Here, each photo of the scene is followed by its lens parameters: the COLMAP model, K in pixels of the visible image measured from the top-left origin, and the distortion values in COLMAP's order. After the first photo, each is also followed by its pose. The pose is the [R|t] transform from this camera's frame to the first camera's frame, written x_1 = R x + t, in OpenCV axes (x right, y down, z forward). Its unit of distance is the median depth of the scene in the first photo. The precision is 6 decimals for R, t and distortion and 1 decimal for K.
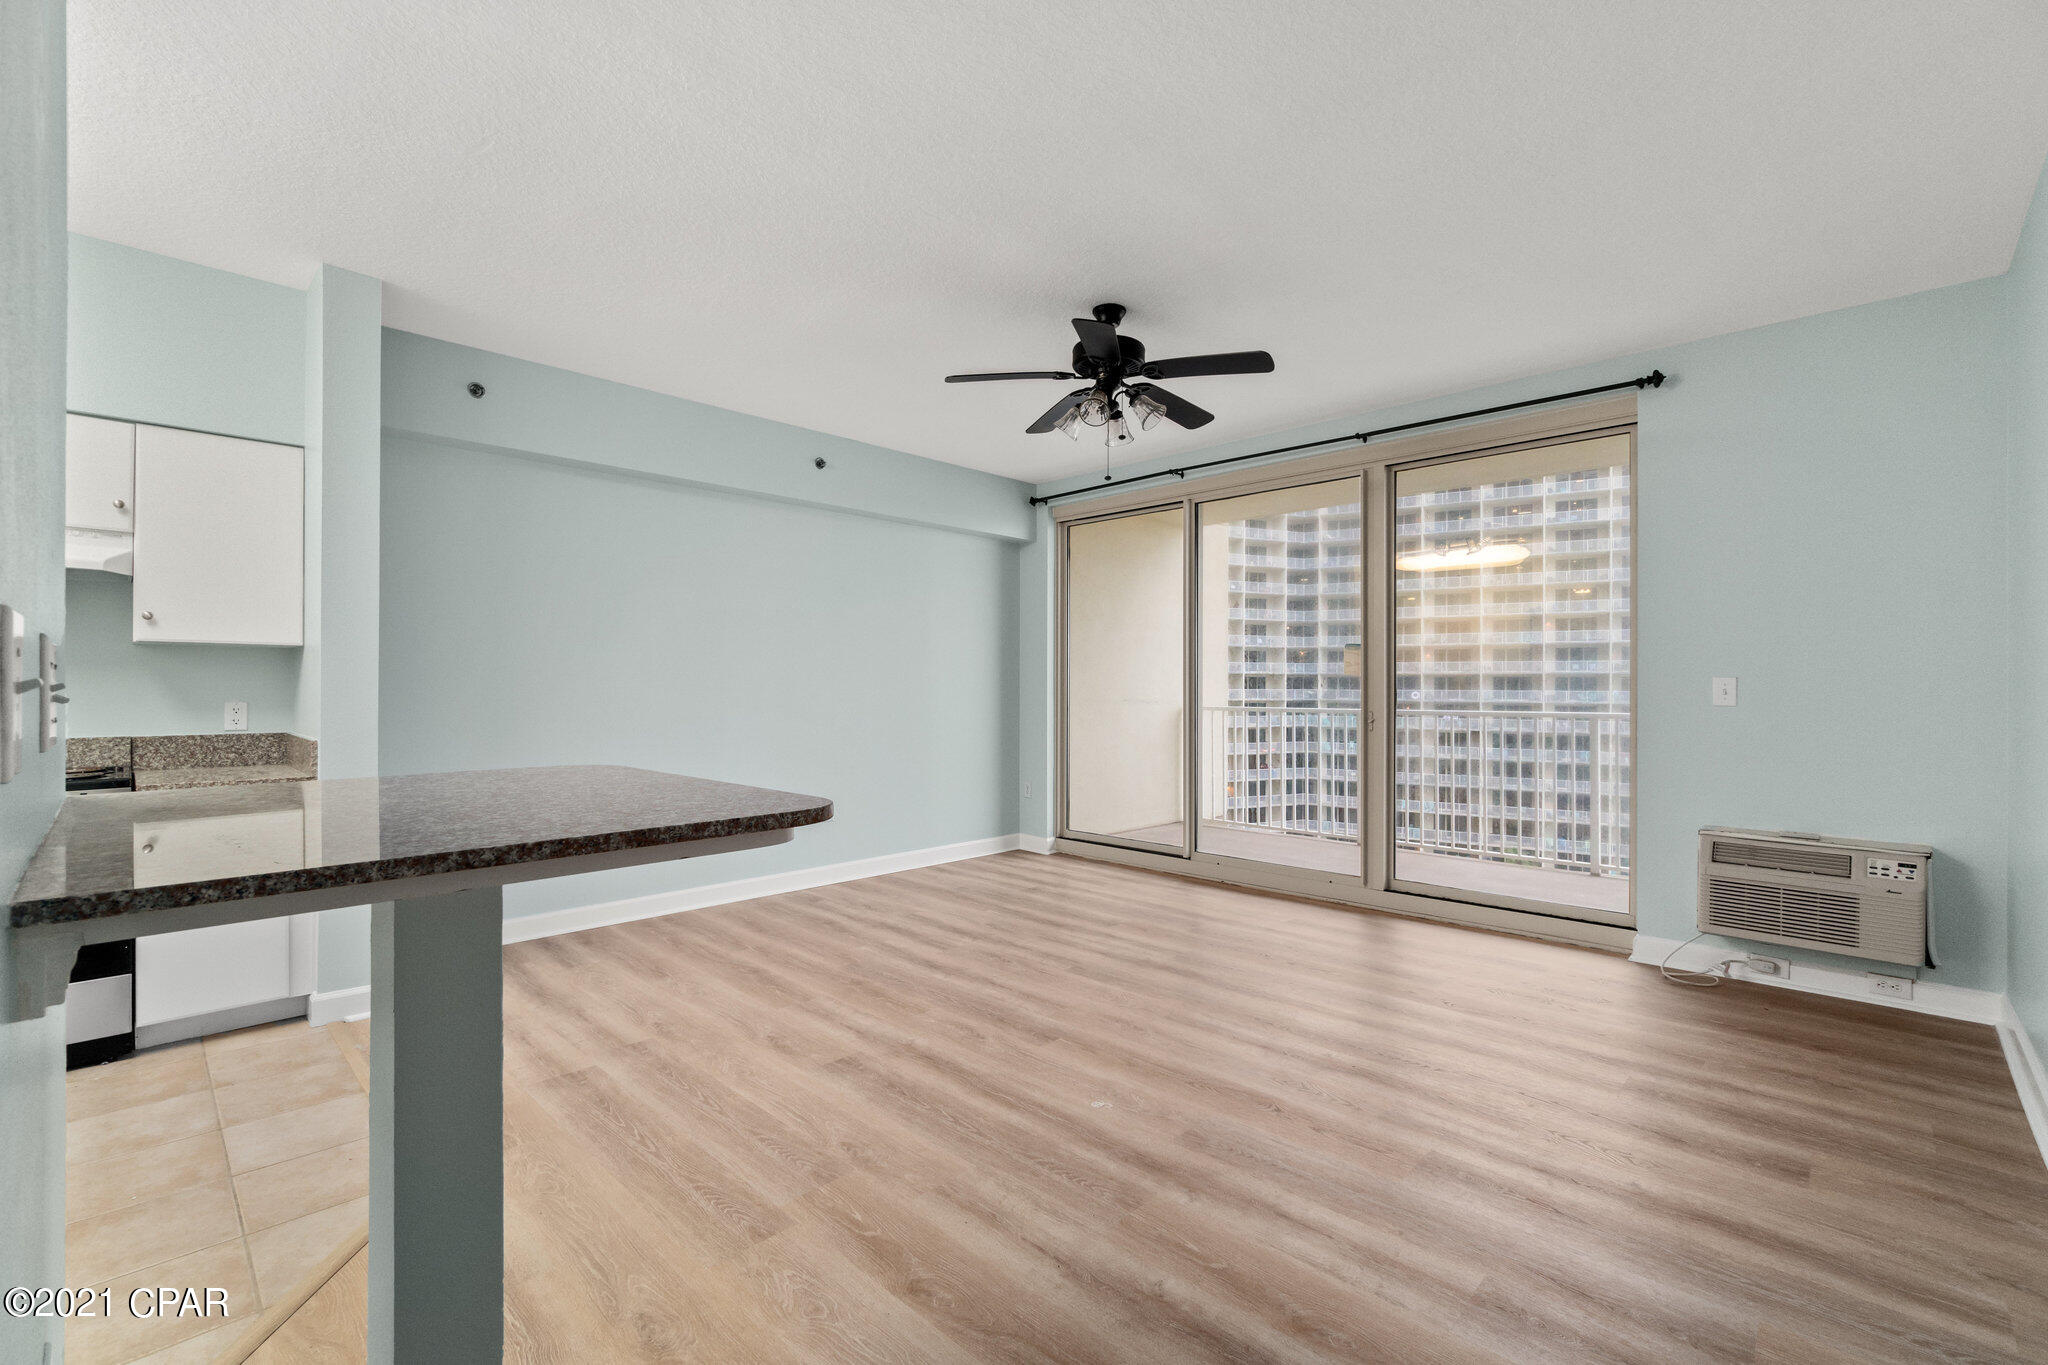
lens RADIAL K [[868.4, 0, 1017.7], [0, 868.4, 681.6], [0, 0, 1]] dist [-0.013566, 0.002182]
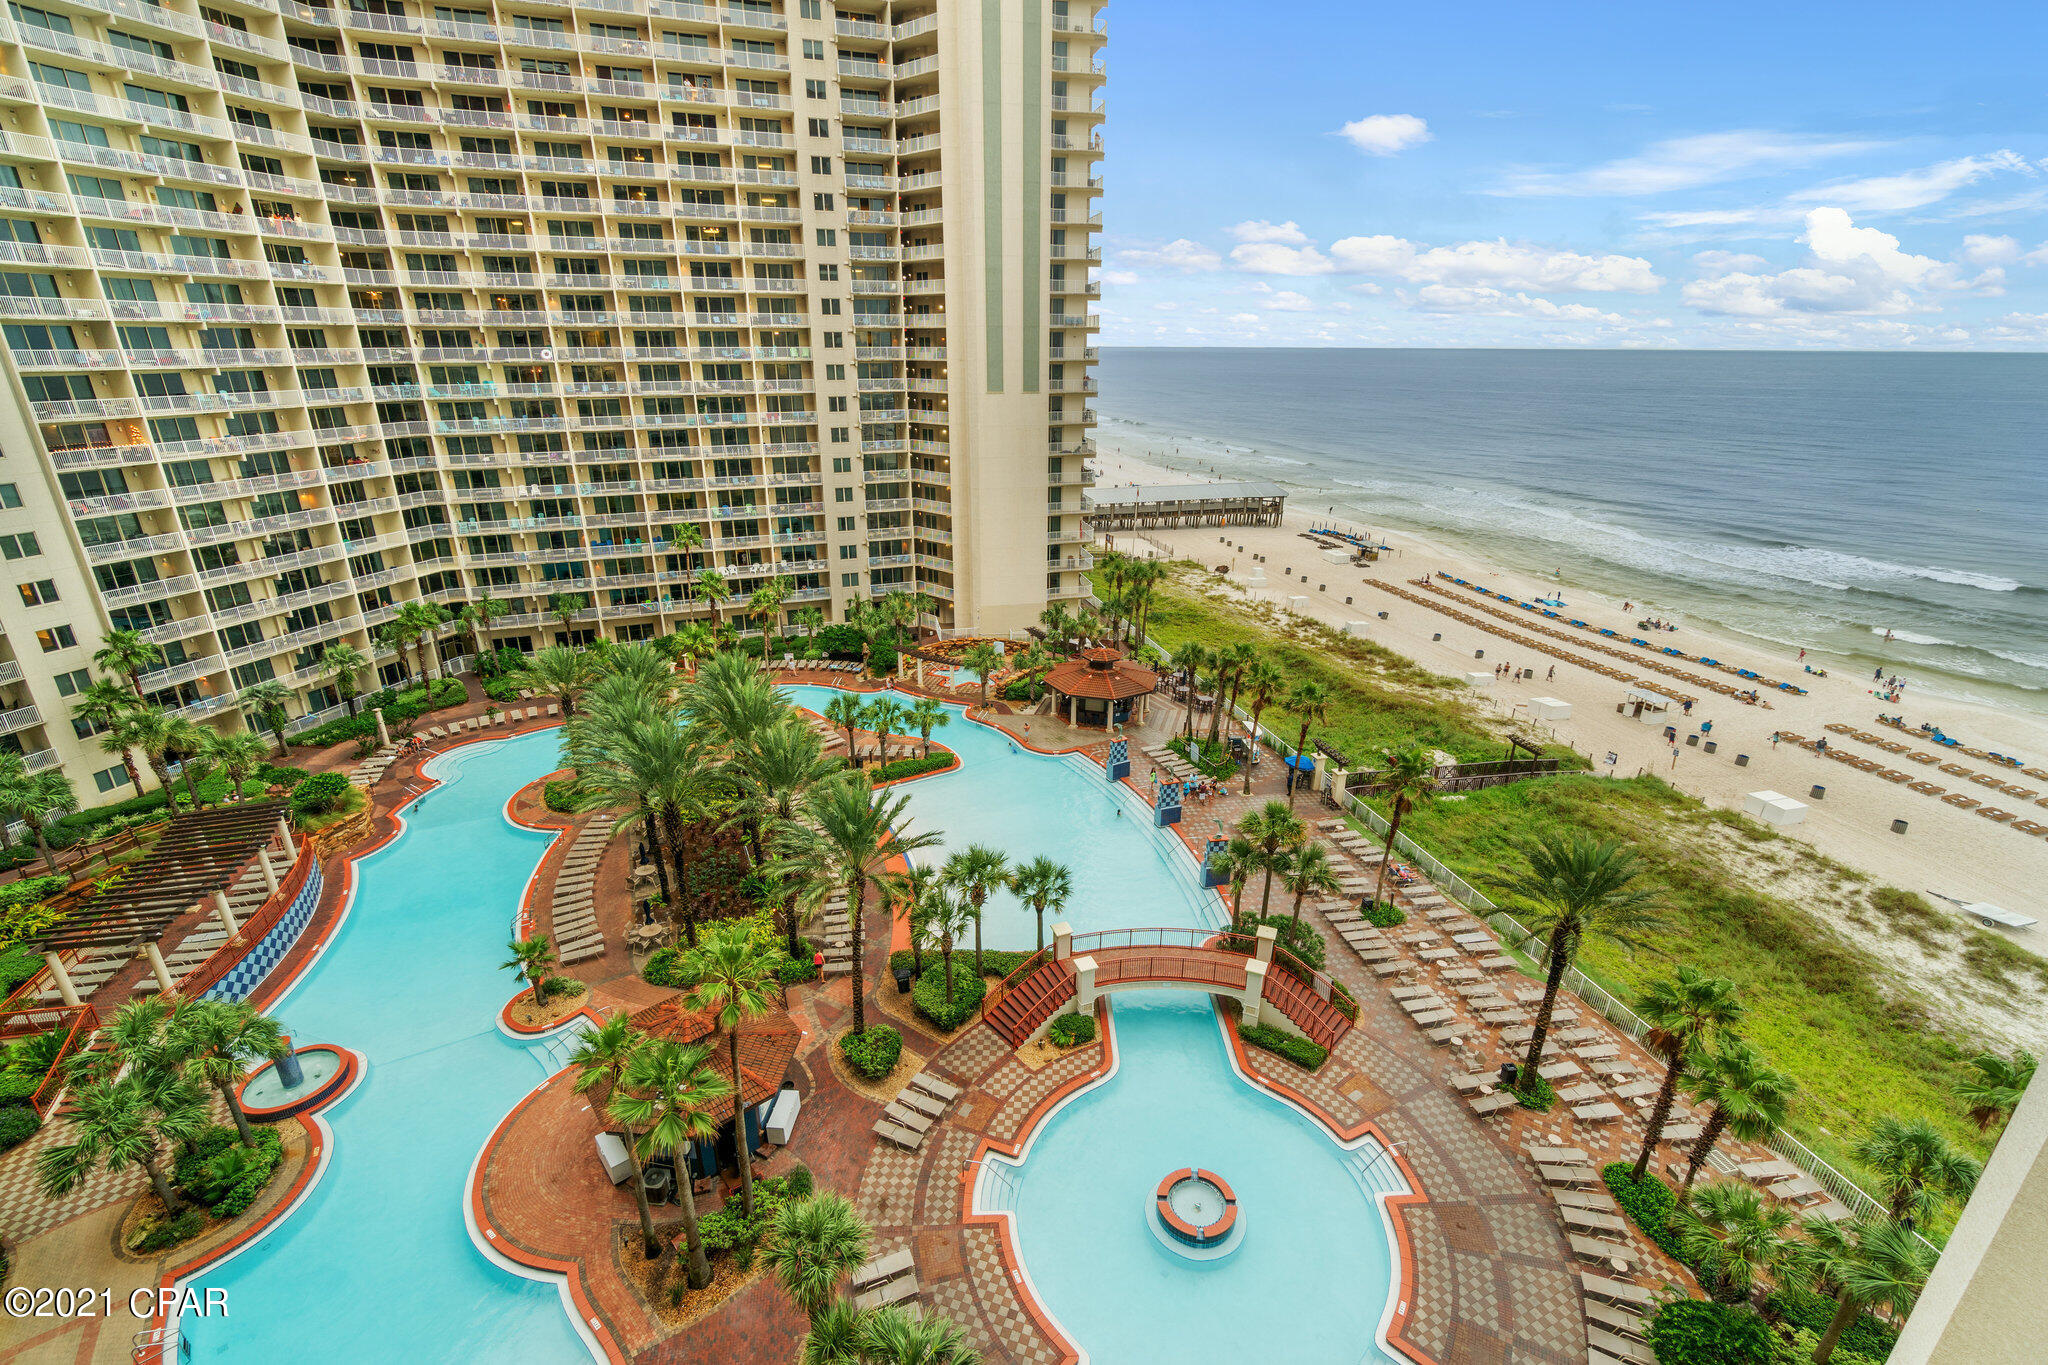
lens RADIAL K [[868.4, 0, 1018.0], [0, 868.4, 679.8], [0, 0, 1]] dist [-0.013566, 0.002182]
pose [[0.604872, -0.287296, 0.742692, 0.034879], [-0.006016, 0.930977, 0.365030, 0.001477], [-0.796300, -0.225264, 0.561393, 0.120780]]
